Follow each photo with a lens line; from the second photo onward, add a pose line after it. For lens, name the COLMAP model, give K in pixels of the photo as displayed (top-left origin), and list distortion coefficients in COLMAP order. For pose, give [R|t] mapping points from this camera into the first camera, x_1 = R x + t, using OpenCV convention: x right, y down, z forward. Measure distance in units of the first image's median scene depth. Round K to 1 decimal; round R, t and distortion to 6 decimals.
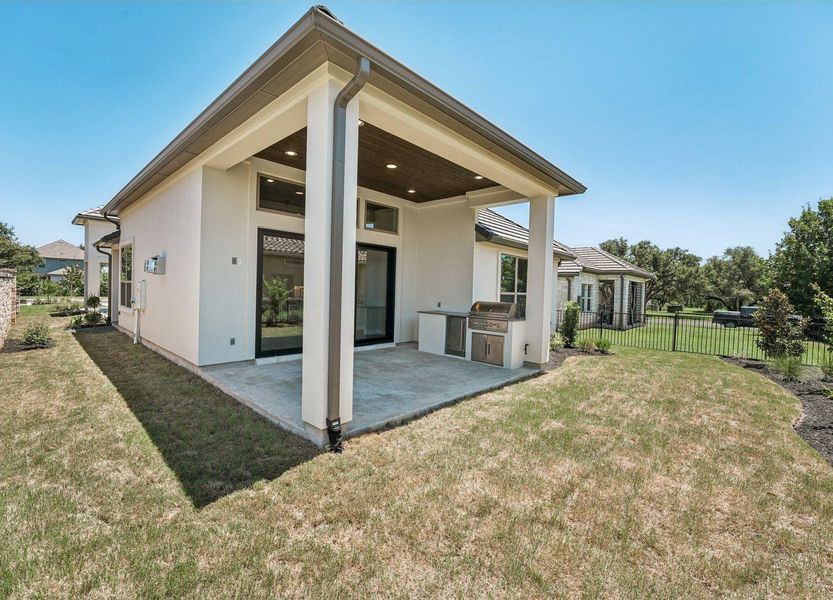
lens RADIAL K [[372.4, 0, 412.9], [0, 372.4, 297.8], [0, 0, 1]] dist [-0.026379, -0.000109]
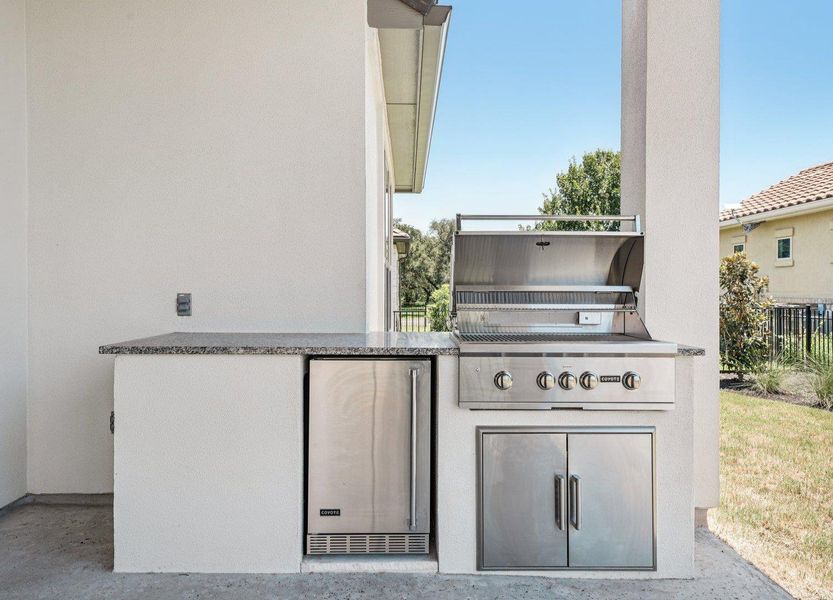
lens RADIAL K [[586.5, 0, 415.5], [0, 586.5, 293.6], [0, 0, 1]] dist [0.027208, -0.002364]
pose [[0.722508, -0.033717, 0.690540, -0.071733], [0.037782, 0.999243, 0.009258, 0.015117], [-0.690330, 0.019401, 0.723235, 0.714210]]
